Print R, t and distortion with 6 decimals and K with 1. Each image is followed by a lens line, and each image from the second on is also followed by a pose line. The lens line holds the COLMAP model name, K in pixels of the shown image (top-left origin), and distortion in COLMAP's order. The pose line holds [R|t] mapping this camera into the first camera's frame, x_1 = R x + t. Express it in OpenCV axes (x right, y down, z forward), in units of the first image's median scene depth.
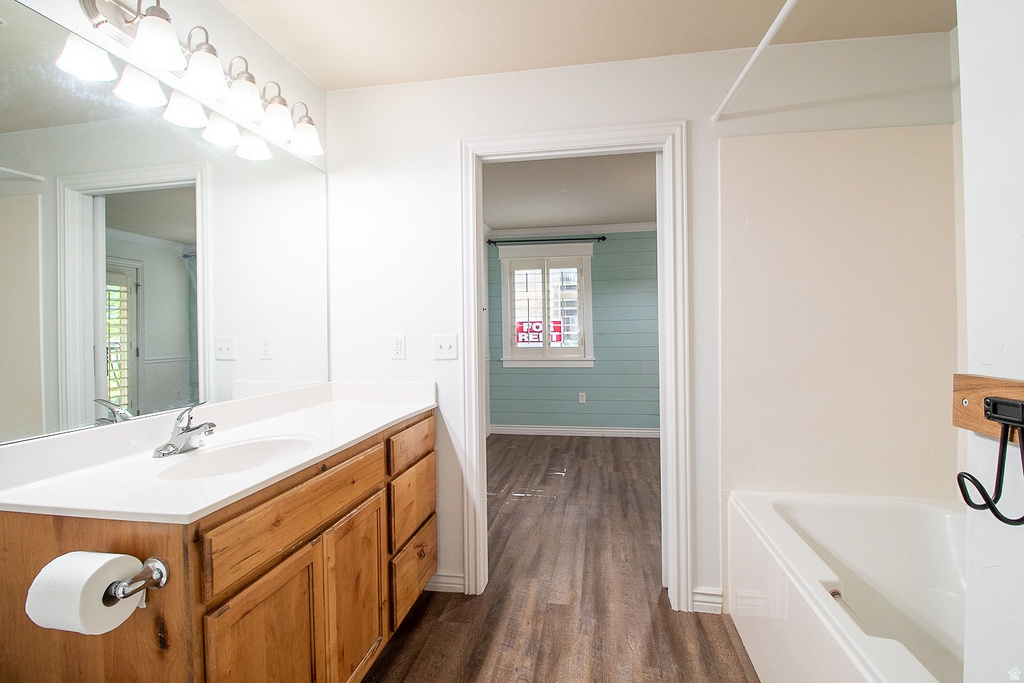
lens RADIAL K [[473.4, 0, 518.6], [0, 473.4, 329.8], [0, 0, 1]] dist [0.000731, -0.013428]
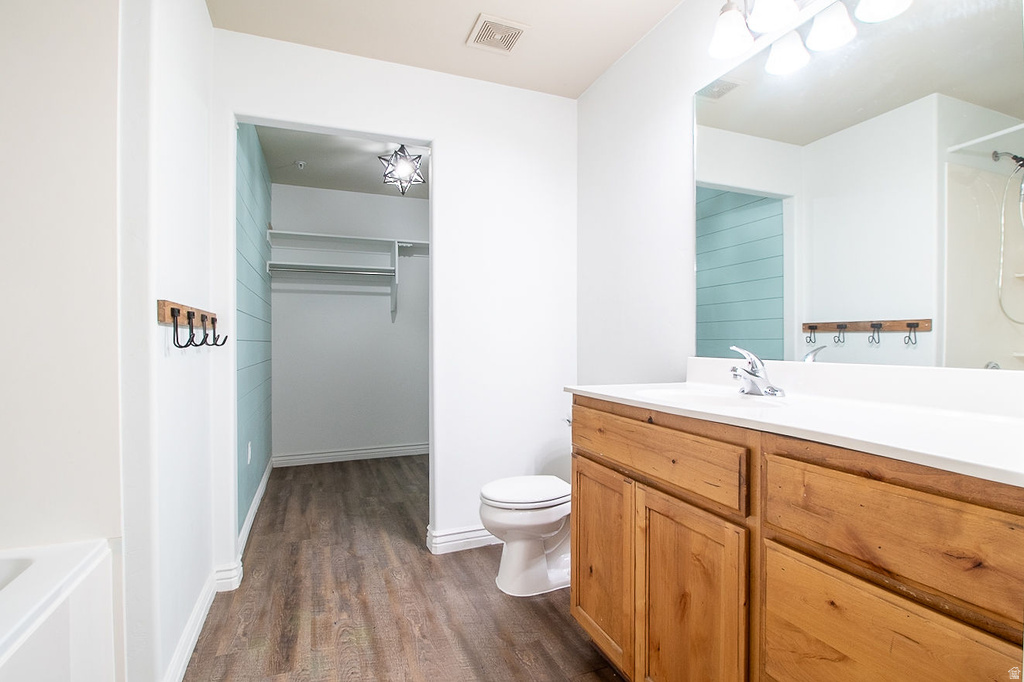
lens RADIAL K [[482.6, 0, 520.8], [0, 482.6, 330.0], [0, 0, 1]] dist [0.000790, -0.013254]
pose [[-0.836730, 0.012956, -0.547462, 0.326974], [0.017146, 0.999850, -0.002543, 0.120847], [0.547347, -0.011515, -0.836827, 1.732351]]
